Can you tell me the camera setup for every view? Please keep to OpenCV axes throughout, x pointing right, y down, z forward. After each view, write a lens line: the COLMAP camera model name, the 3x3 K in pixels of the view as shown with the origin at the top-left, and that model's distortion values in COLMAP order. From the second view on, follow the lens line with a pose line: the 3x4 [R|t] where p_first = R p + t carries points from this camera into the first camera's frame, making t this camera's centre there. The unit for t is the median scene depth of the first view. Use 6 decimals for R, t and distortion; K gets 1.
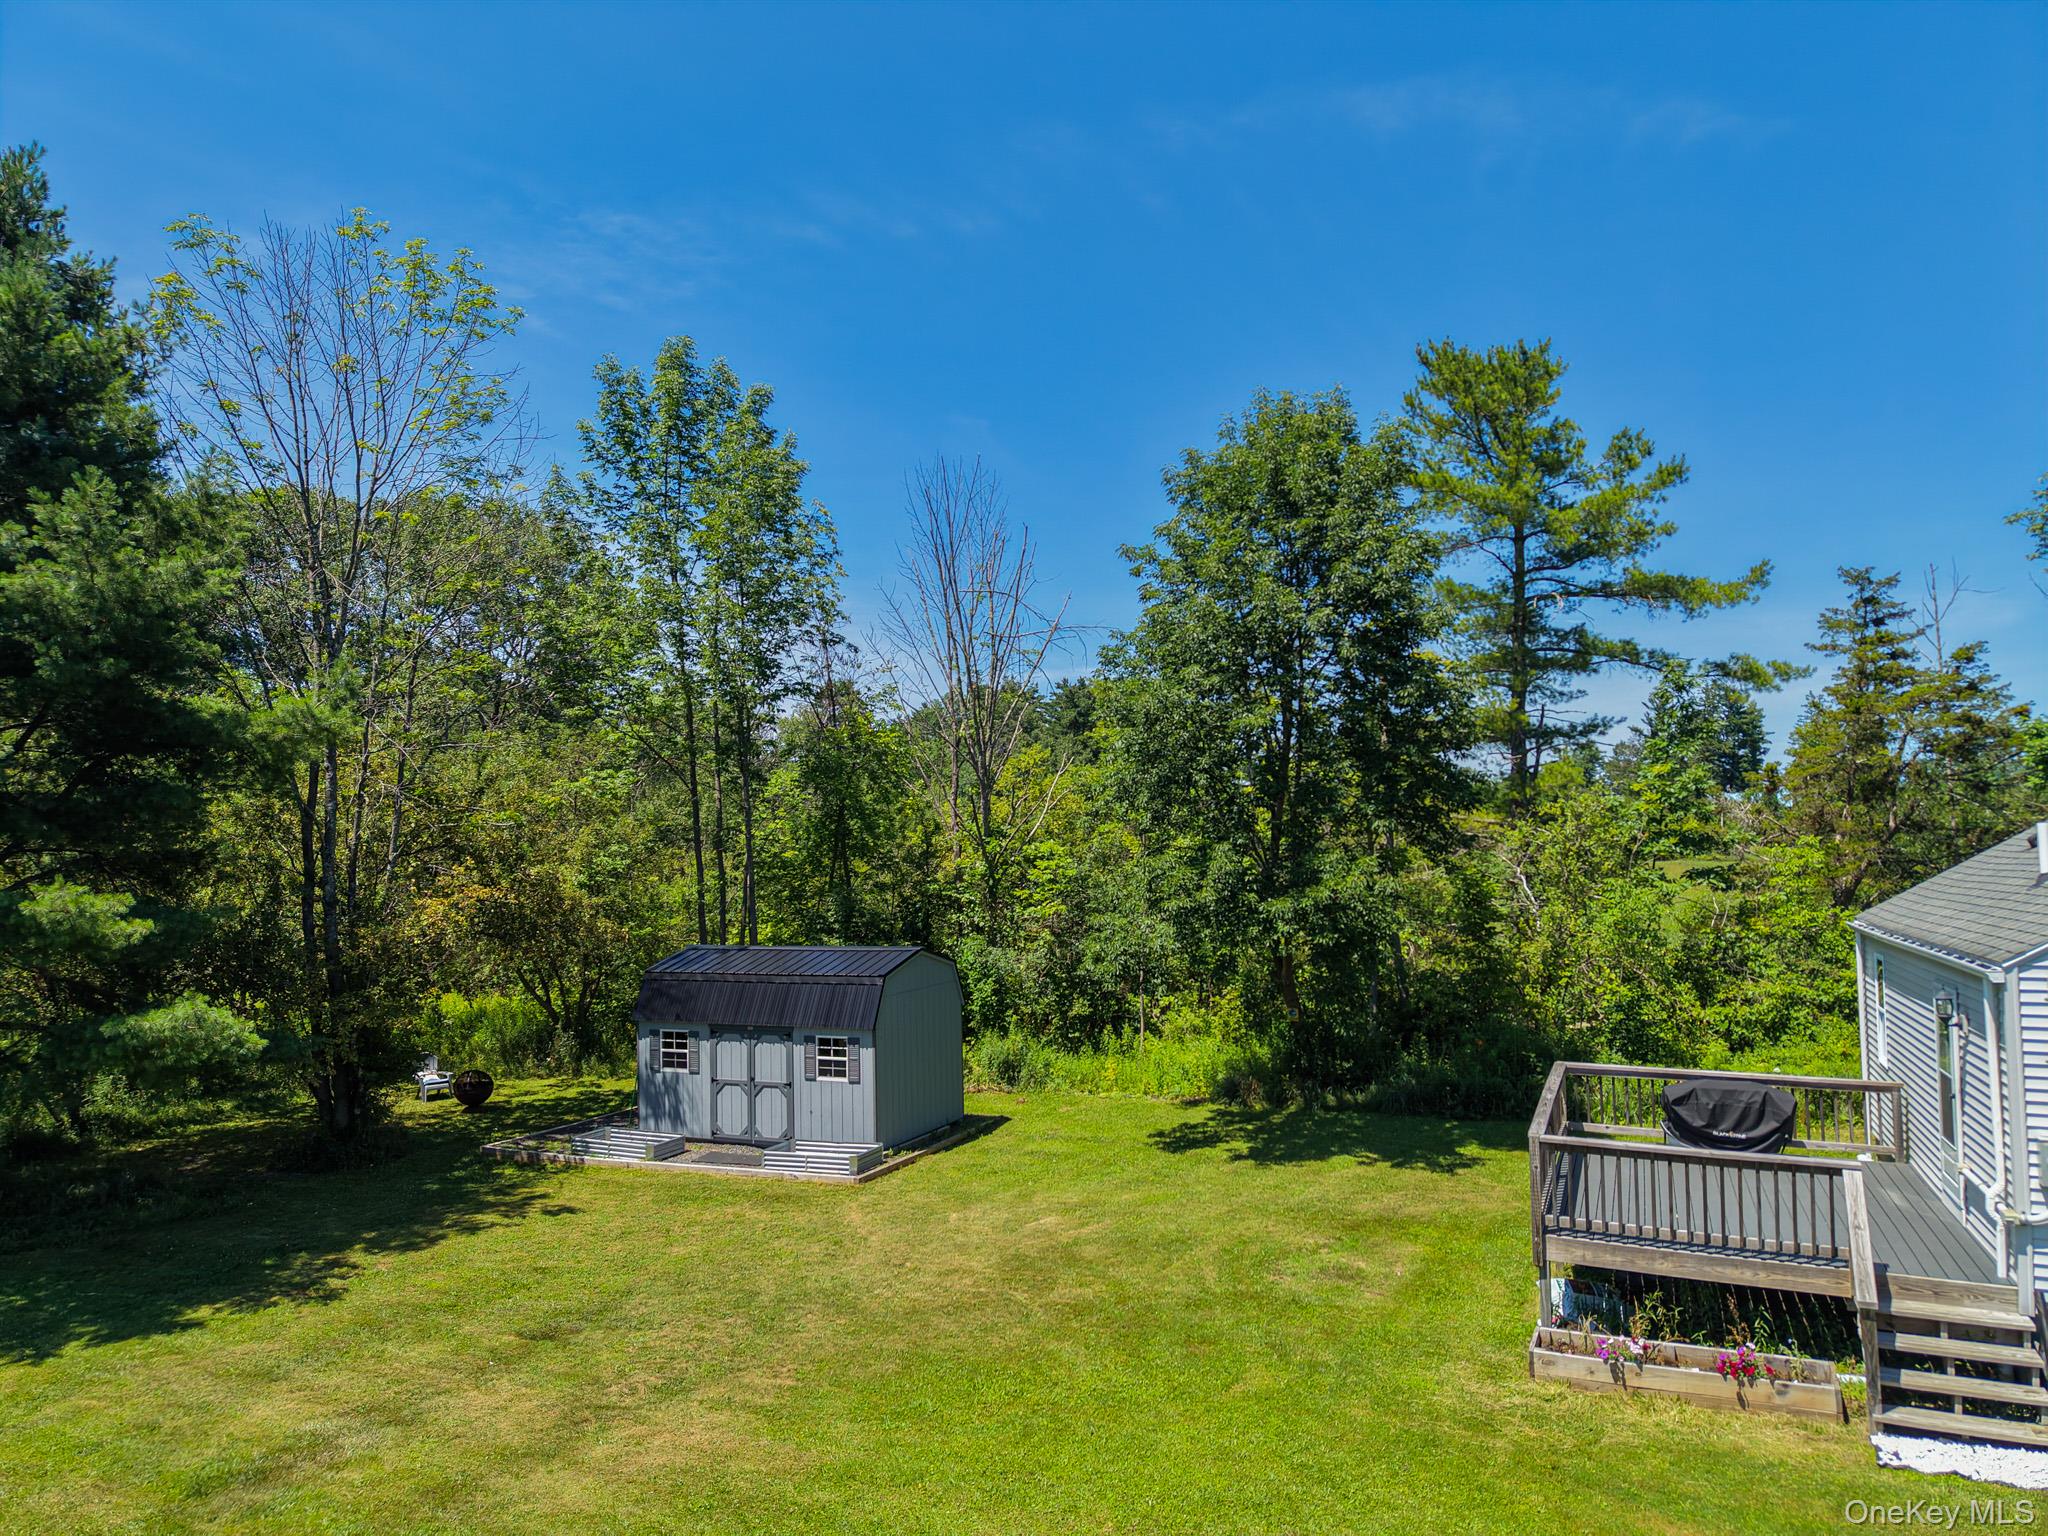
lens RADIAL K [[1260.5, 0, 1024.0], [0, 1260.5, 768.0], [0, 0, 1]] dist [-0.000342, -0.000690]
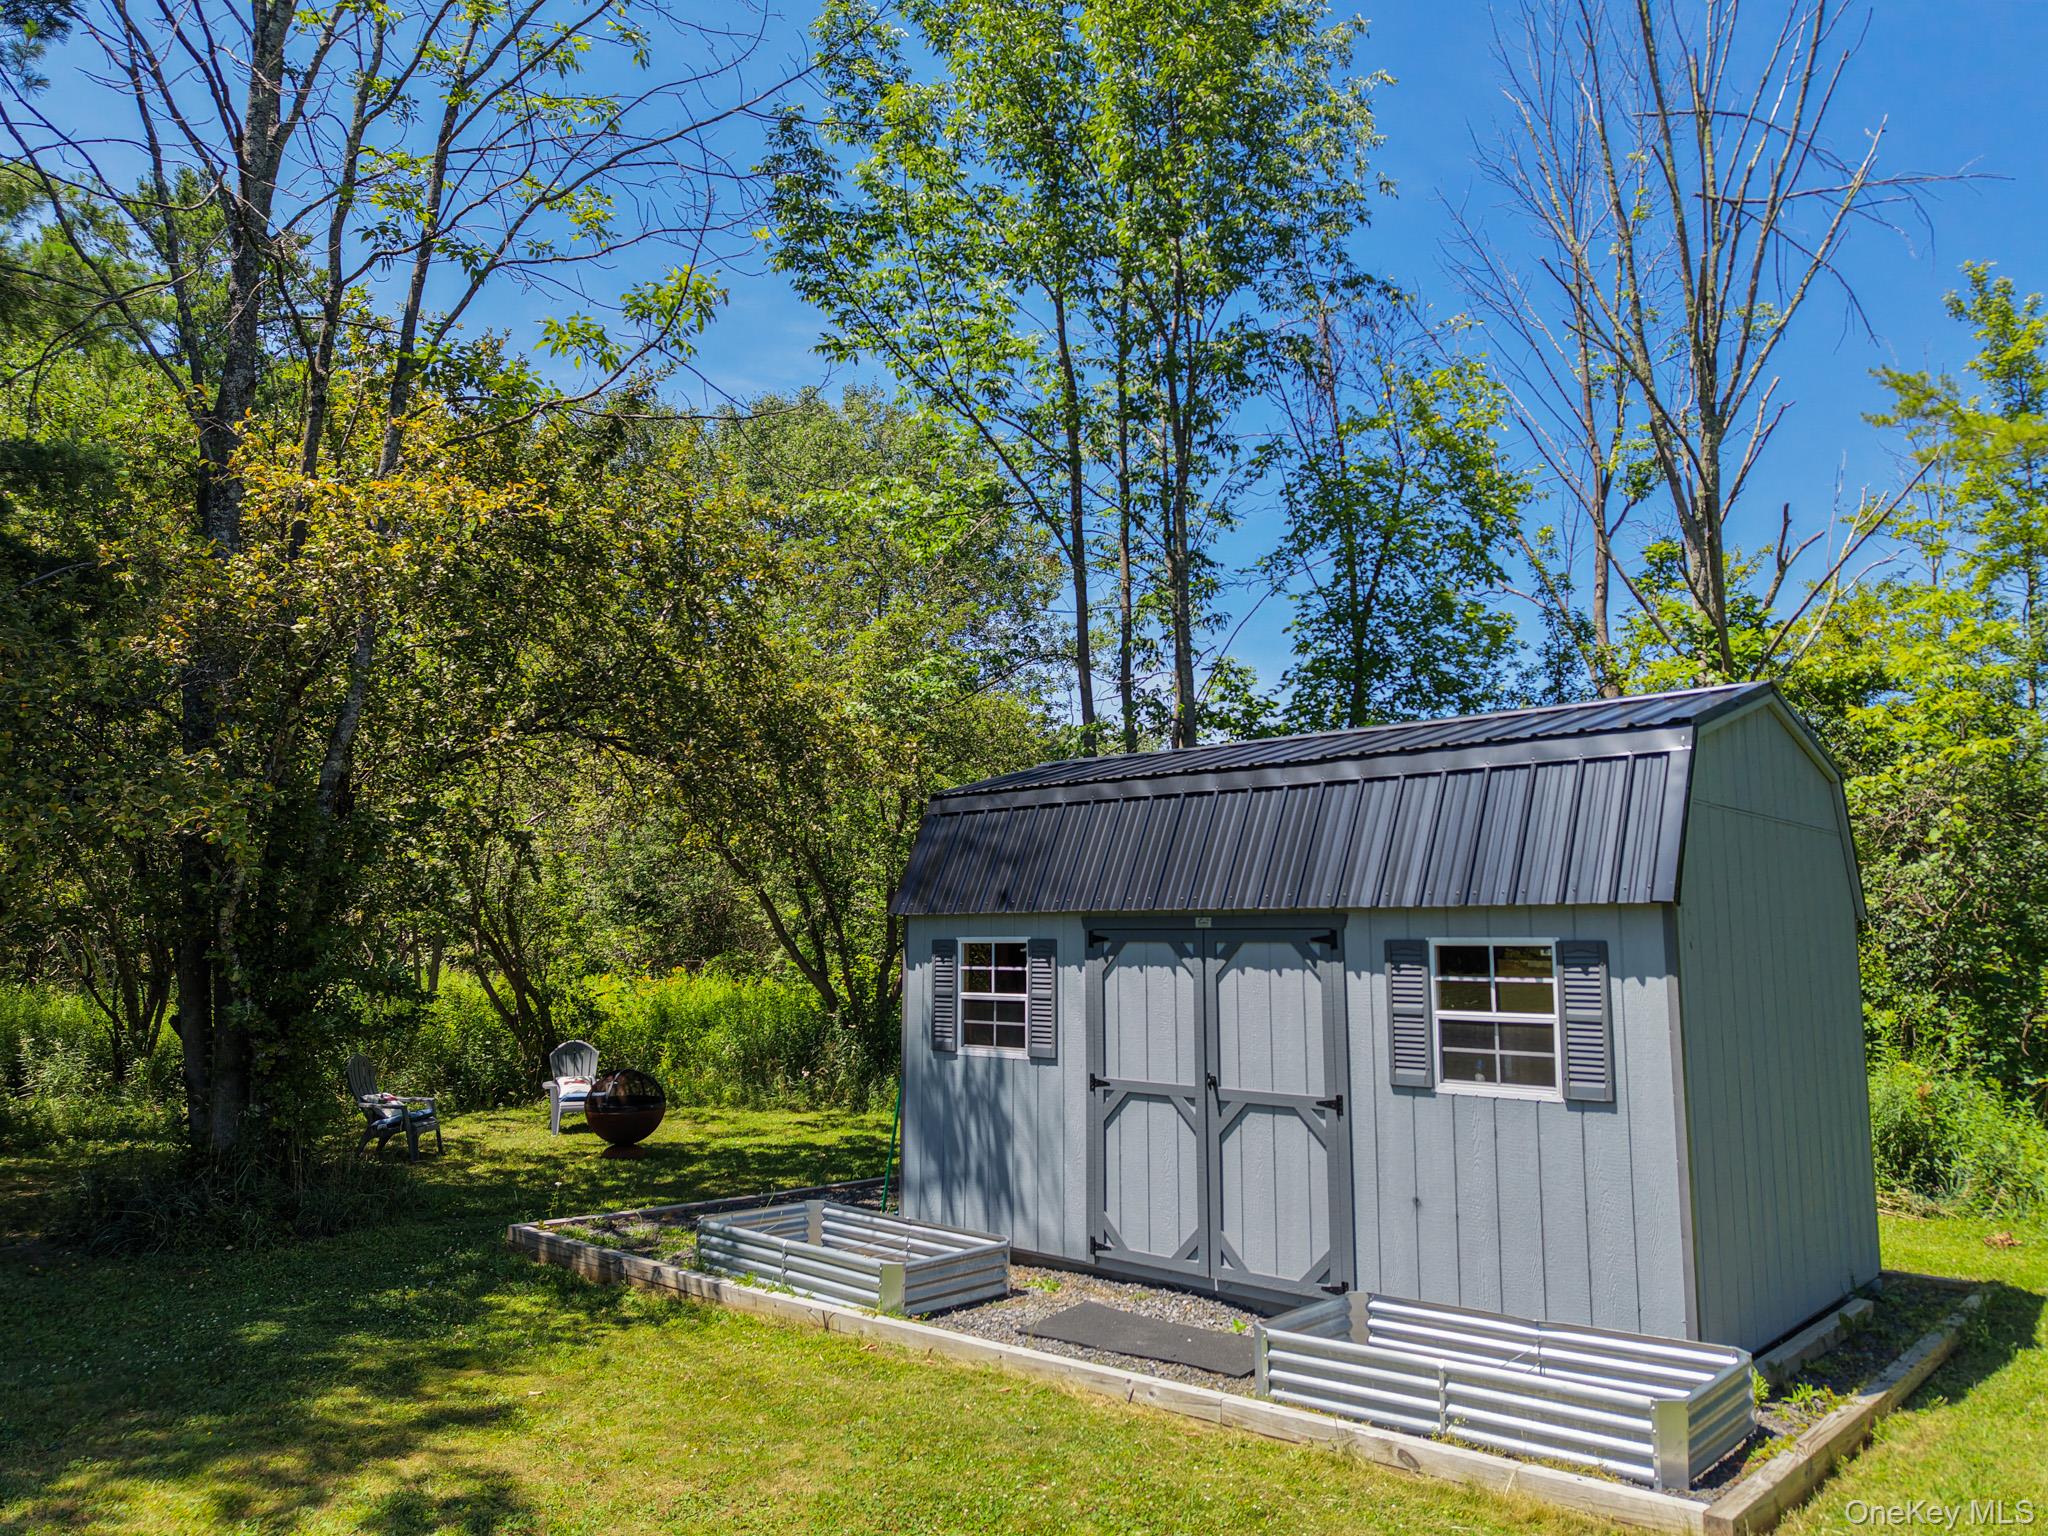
lens RADIAL K [[1359.5, 0, 1024.0], [0, 1359.5, 768.0], [0, 0, 1]] dist [0.081912, -0.000934]
pose [[0.948832, -0.013912, -0.315476, -0.148449], [-0.007824, 0.997687, -0.067527, 0.188785], [0.315685, 0.066540, 0.946528, 0.642813]]
